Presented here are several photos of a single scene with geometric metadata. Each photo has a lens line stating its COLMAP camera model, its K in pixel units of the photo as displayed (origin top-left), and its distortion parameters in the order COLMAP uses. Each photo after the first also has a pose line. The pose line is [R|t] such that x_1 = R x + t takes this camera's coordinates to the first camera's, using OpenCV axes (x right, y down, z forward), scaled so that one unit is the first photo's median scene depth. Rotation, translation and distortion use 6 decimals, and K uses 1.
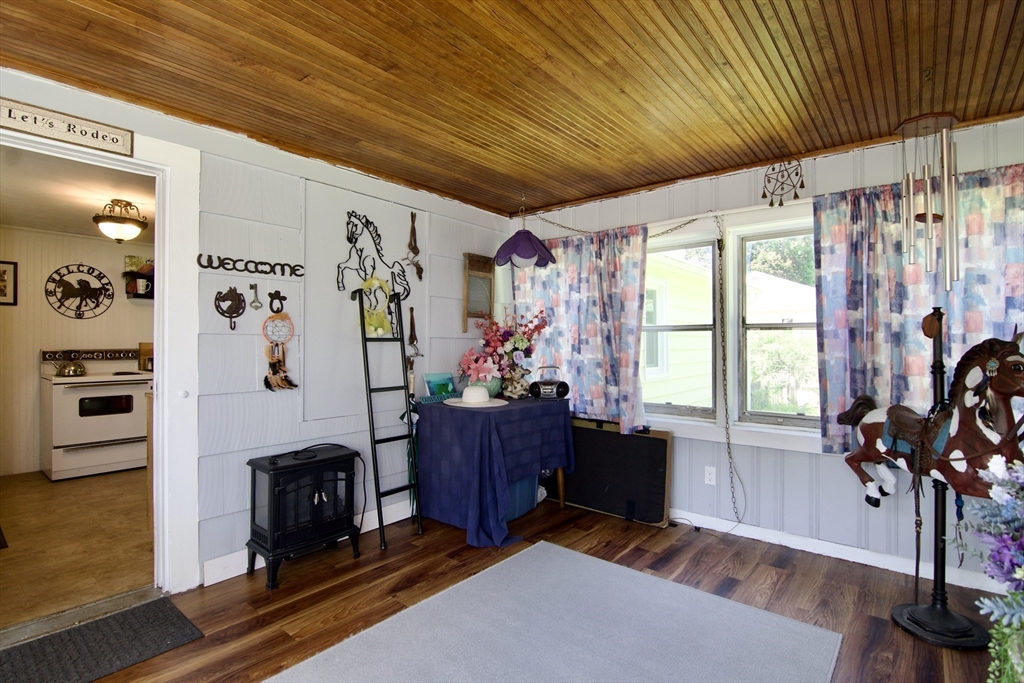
lens RADIAL K [[496.4, 0, 505.8], [0, 496.4, 340.8], [0, 0, 1]] dist [-0.006325, -0.008639]
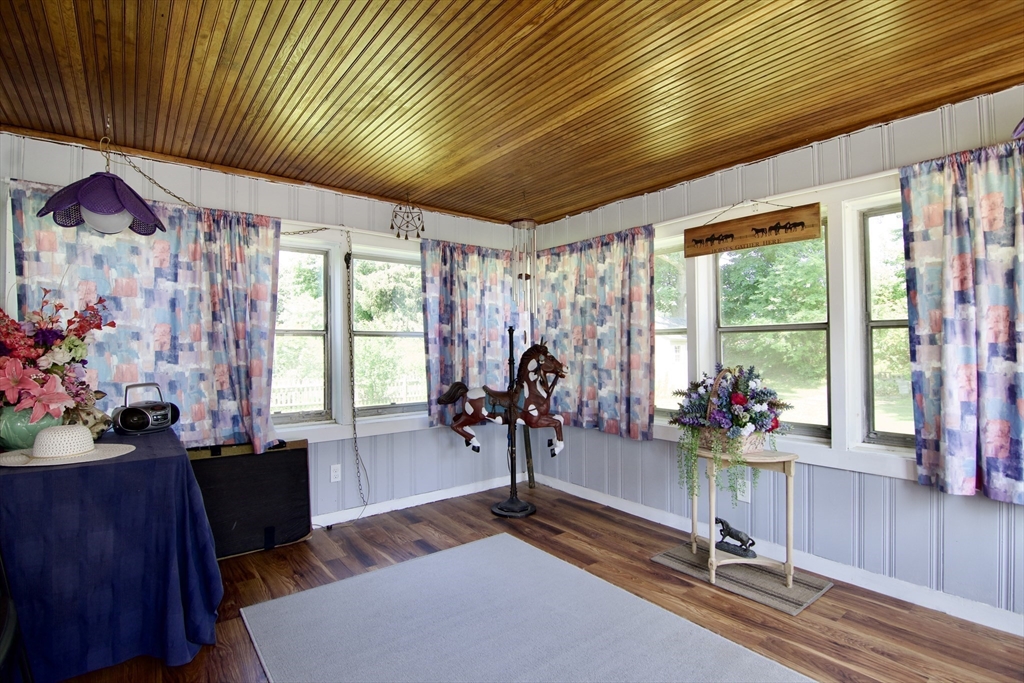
lens RADIAL K [[496.4, 0, 501.2], [0, 496.4, 347.9], [0, 0, 1]] dist [-0.006325, -0.008639]
pose [[0.211002, 0.000944, 0.977485, -0.636164], [0.005925, 0.999980, -0.002245, 0.009691], [-0.977468, 0.006265, 0.210993, 0.495746]]
